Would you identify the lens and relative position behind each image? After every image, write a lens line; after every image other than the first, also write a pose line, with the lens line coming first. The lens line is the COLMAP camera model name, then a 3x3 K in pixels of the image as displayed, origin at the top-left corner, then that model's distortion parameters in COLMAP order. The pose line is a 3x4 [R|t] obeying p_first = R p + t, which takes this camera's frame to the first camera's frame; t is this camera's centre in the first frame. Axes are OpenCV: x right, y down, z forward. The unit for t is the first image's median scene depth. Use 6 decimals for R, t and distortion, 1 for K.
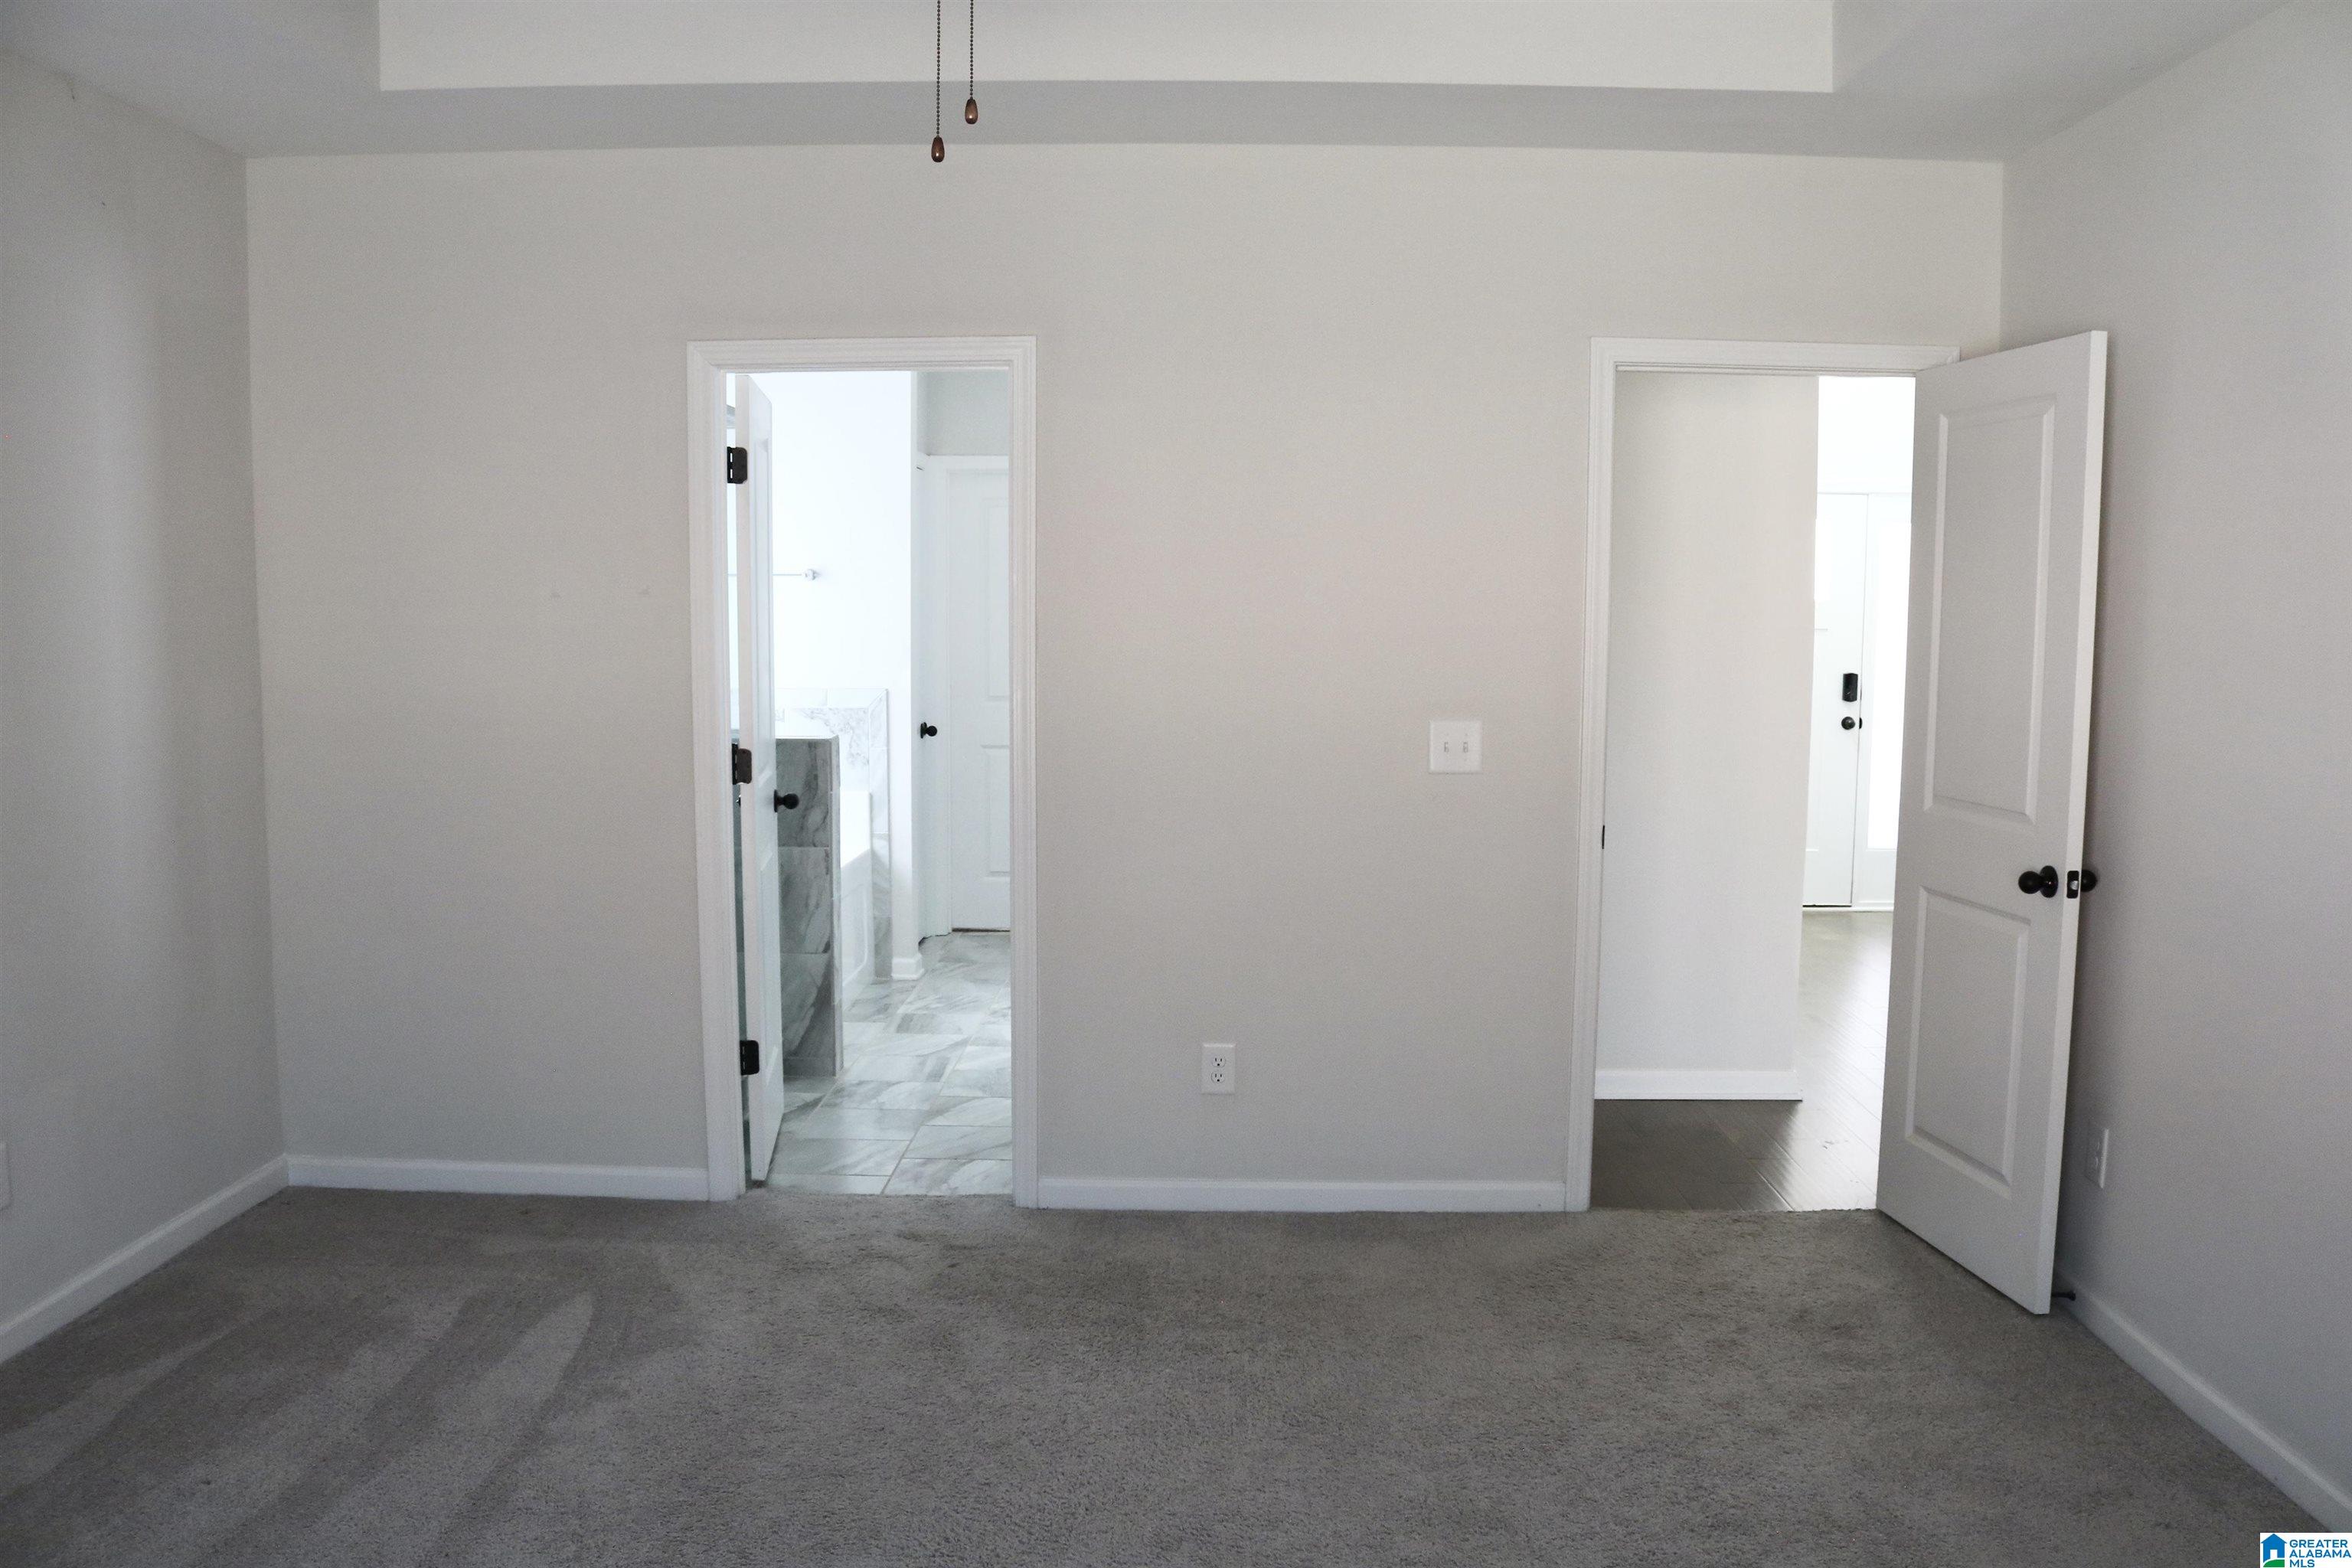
lens RADIAL K [[1918.1, 0, 1176.0], [0, 1918.1, 784.0], [0, 0, 1]] dist [-0.111588, 0.129530]
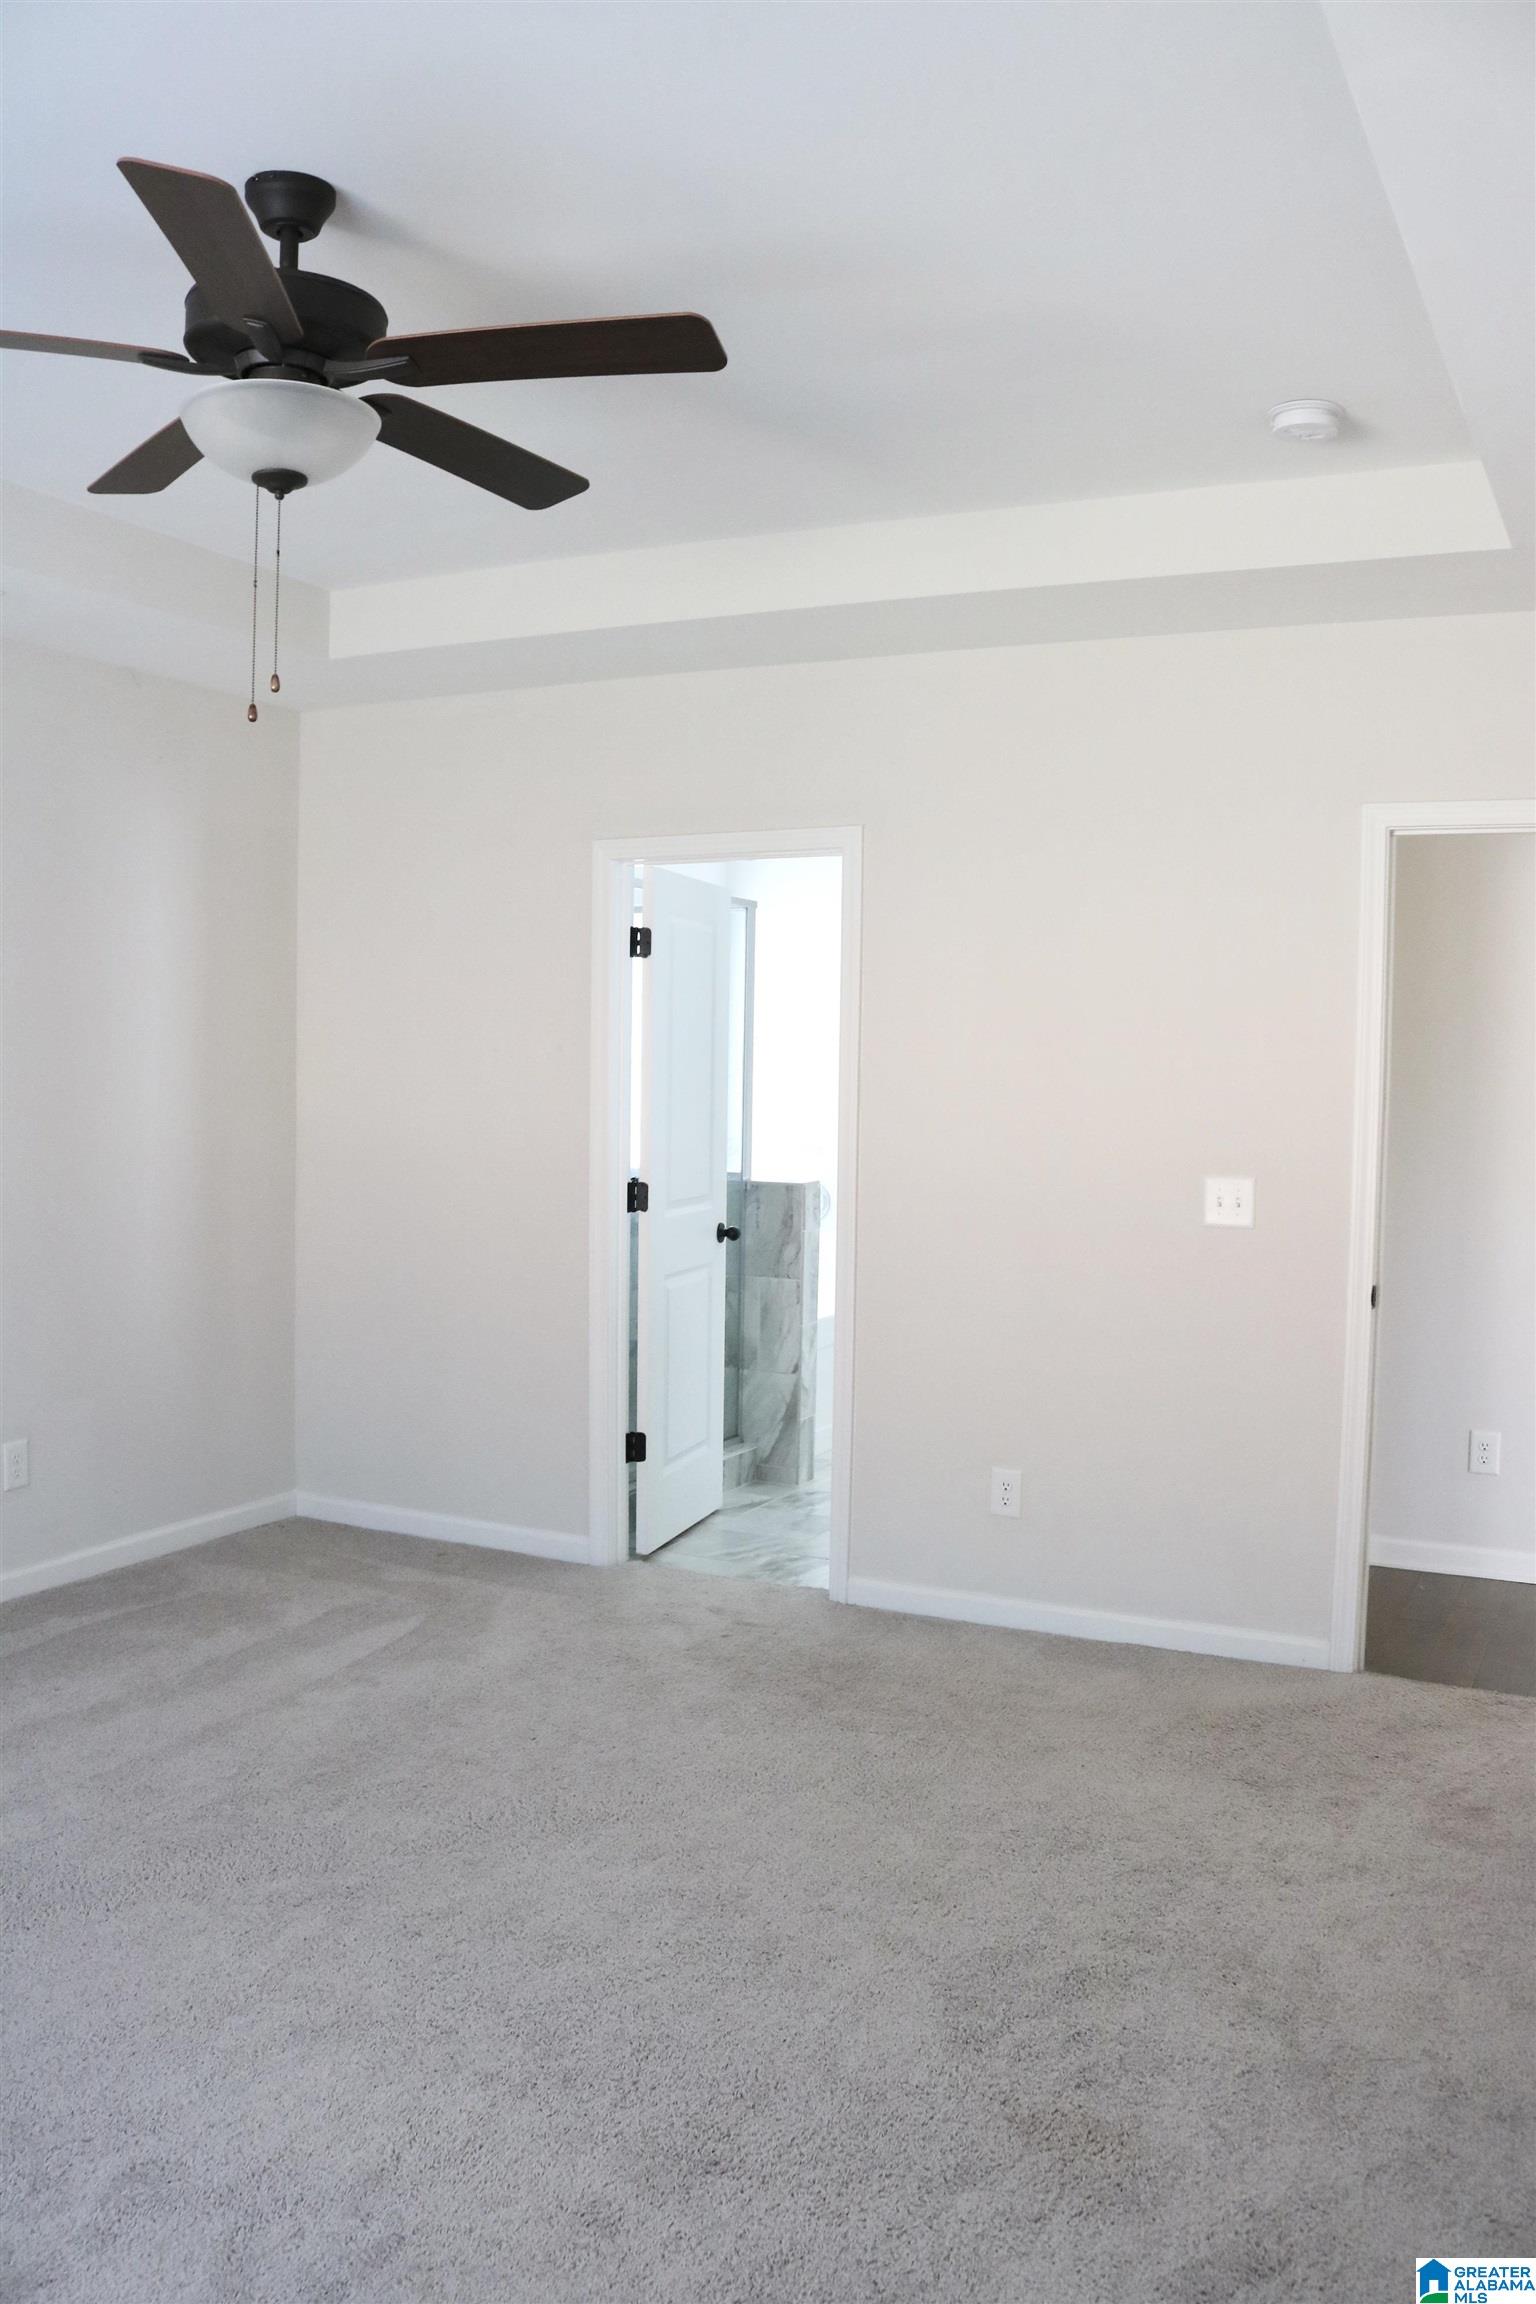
lens RADIAL K [[1878.9, 0, 768.0], [0, 1878.9, 1152.0], [0, 0, 1]] dist [-0.111588, 0.129530]
pose [[0.911985, 0.027119, -0.409327, 0.325438], [-0.049630, 0.997777, -0.044470, 0.010727], [0.407211, 0.060871, 0.911304, -0.024857]]
